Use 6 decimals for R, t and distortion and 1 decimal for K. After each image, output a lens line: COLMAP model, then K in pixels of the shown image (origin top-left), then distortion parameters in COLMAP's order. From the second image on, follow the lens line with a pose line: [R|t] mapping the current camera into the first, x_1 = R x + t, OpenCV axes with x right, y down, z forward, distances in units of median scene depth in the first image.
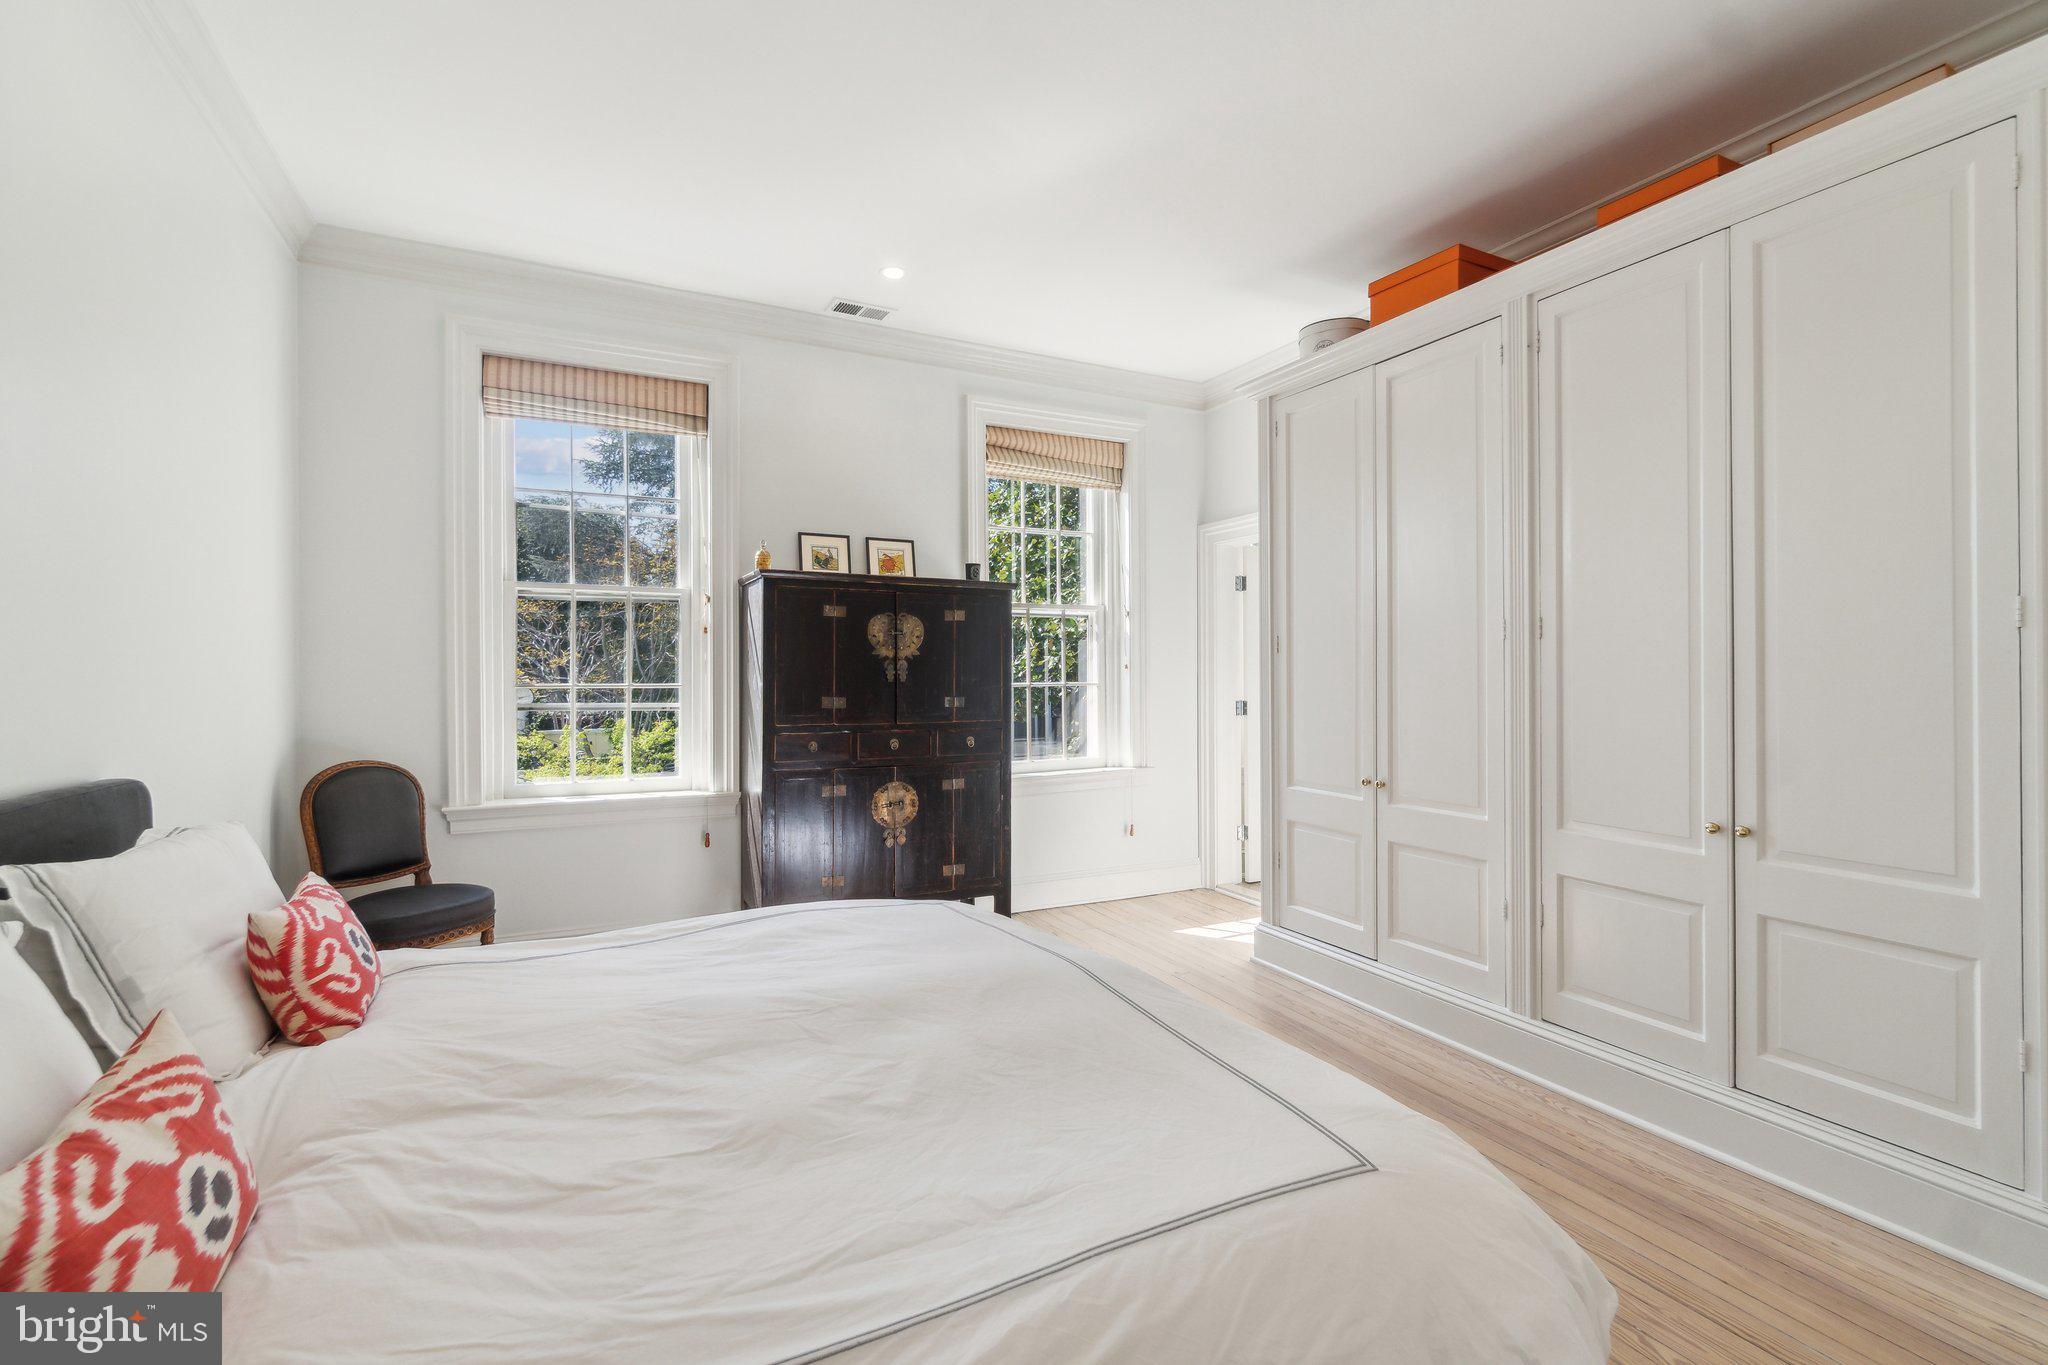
lens RADIAL K [[907.4, 0, 1018.3], [0, 907.4, 666.6], [0, 0, 1]] dist [0.001239, 0.000041]
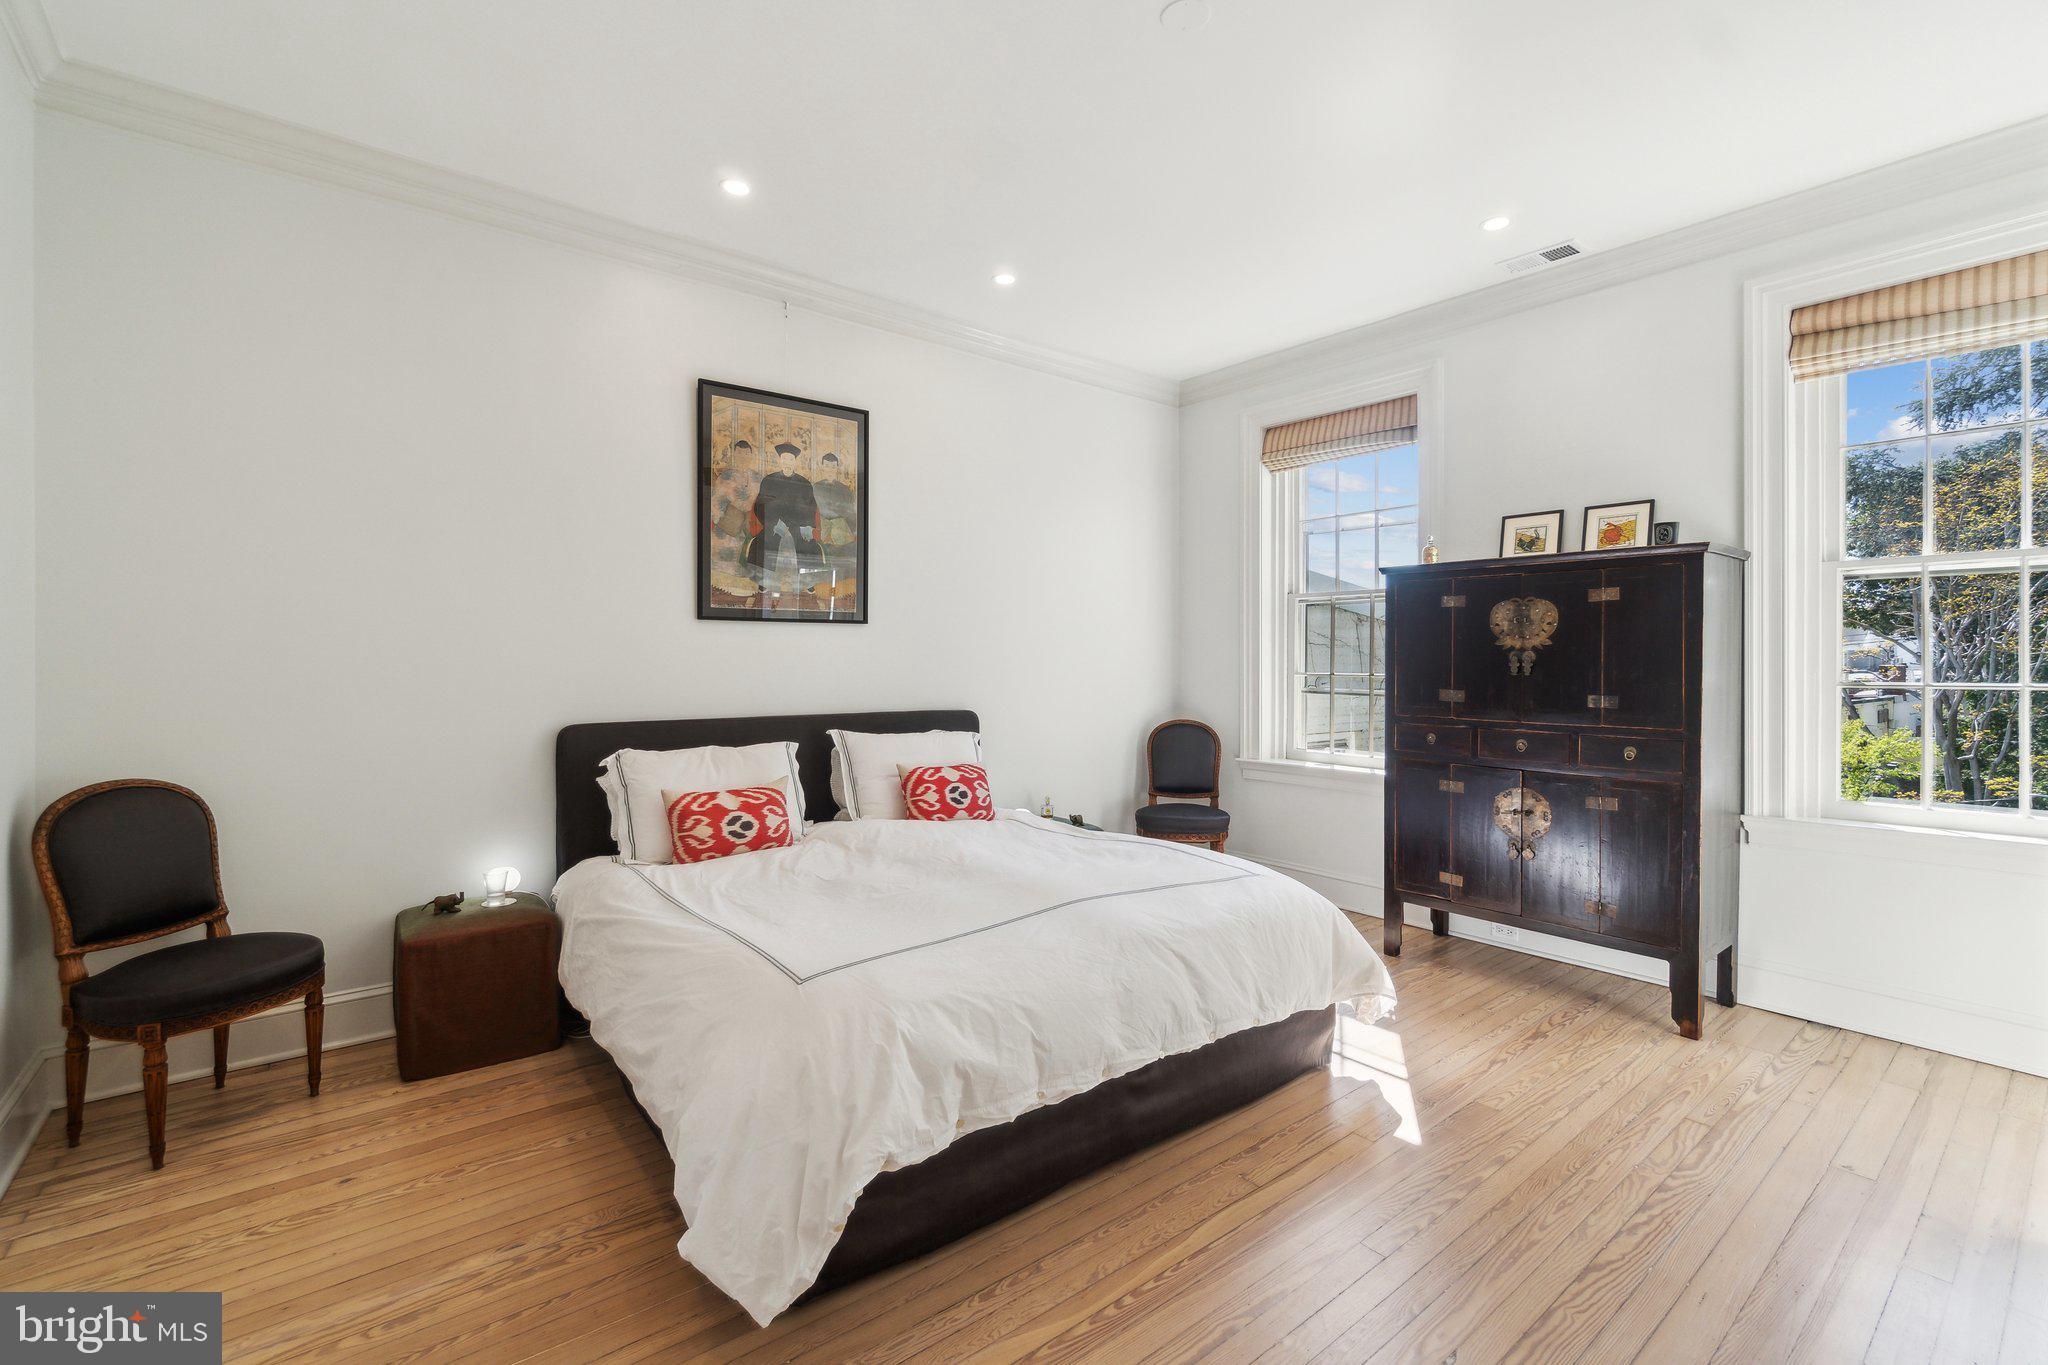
lens RADIAL K [[907.4, 0, 1018.3], [0, 907.4, 666.6], [0, 0, 1]] dist [0.001239, 0.000041]
pose [[0.209250, 0.004759, -0.977851, 0.626827], [0.002399, 0.999983, 0.005380, 0.002276], [0.977859, -0.003471, 0.209235, 0.331281]]
